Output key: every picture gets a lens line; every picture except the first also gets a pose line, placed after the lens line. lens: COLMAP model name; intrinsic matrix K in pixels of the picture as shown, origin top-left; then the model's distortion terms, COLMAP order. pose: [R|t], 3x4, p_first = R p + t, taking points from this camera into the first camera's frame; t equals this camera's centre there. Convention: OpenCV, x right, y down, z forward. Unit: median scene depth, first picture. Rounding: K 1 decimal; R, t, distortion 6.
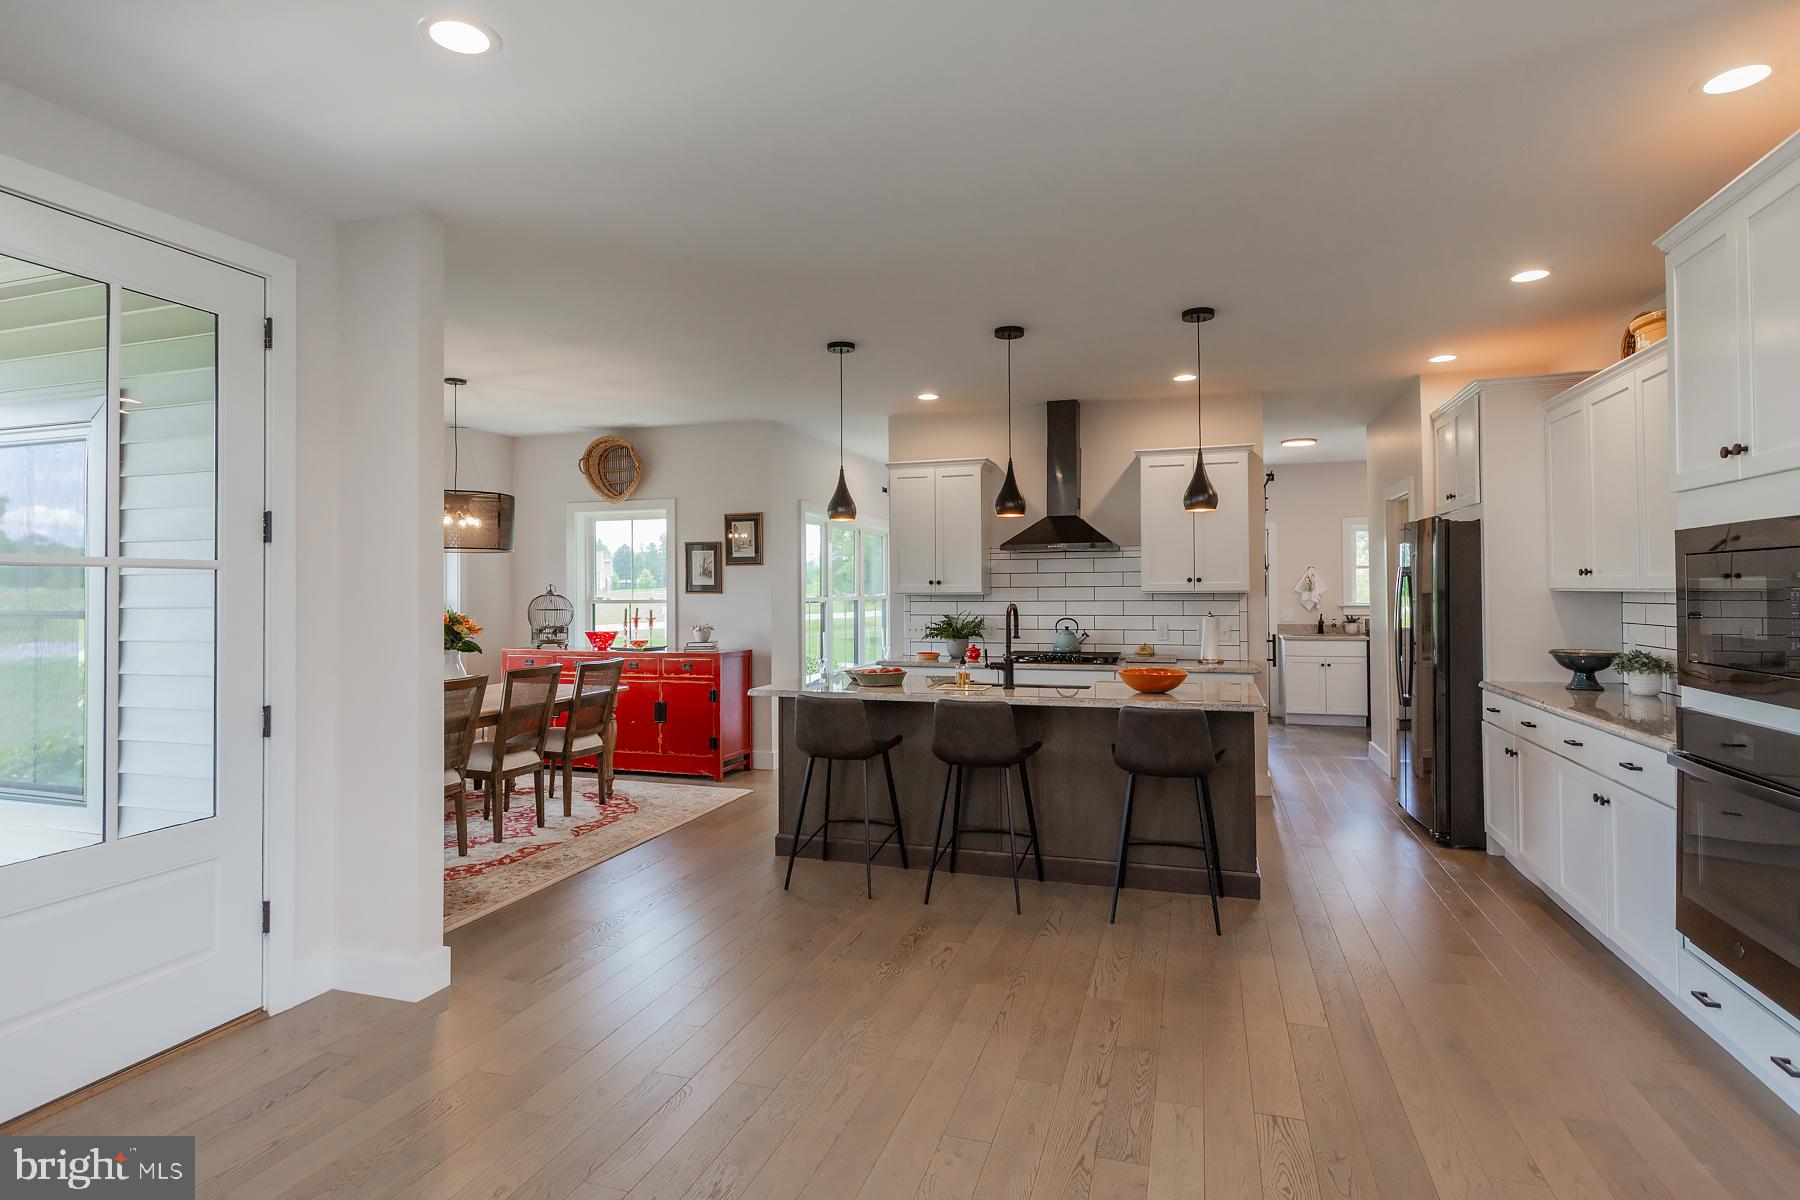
lens RADIAL K [[895.8, 0, 903.3], [0, 895.8, 581.0], [0, 0, 1]] dist [-0.004704, 0.001417]
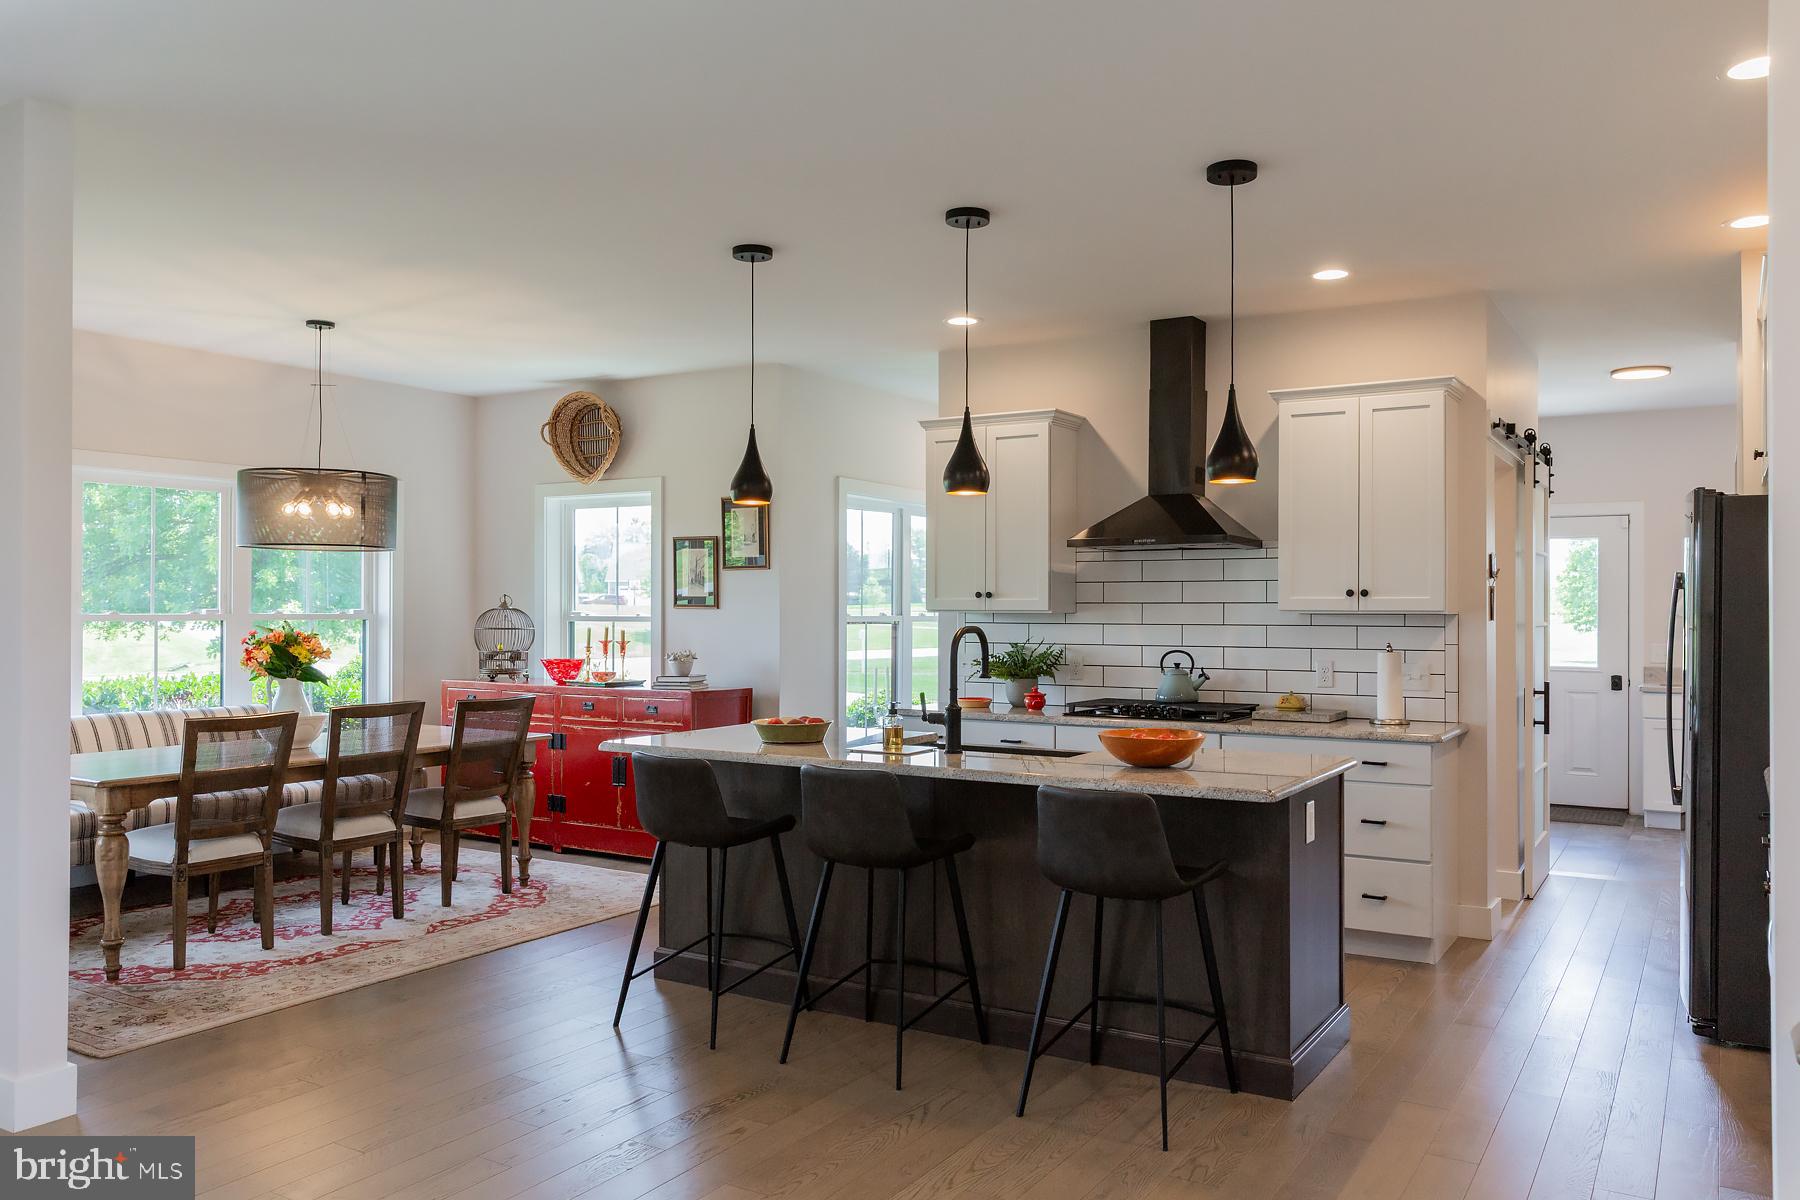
lens RADIAL K [[1278.5, 0, 899.7], [0, 1278.5, 610.1], [0, 0, 1]] dist [-0.000046, -0.007064]
pose [[0.976802, 0.009241, -0.213943, 0.193728], [-0.006561, 0.999891, 0.013234, 0.000805], [0.214042, -0.011523, 0.976756, 0.042124]]
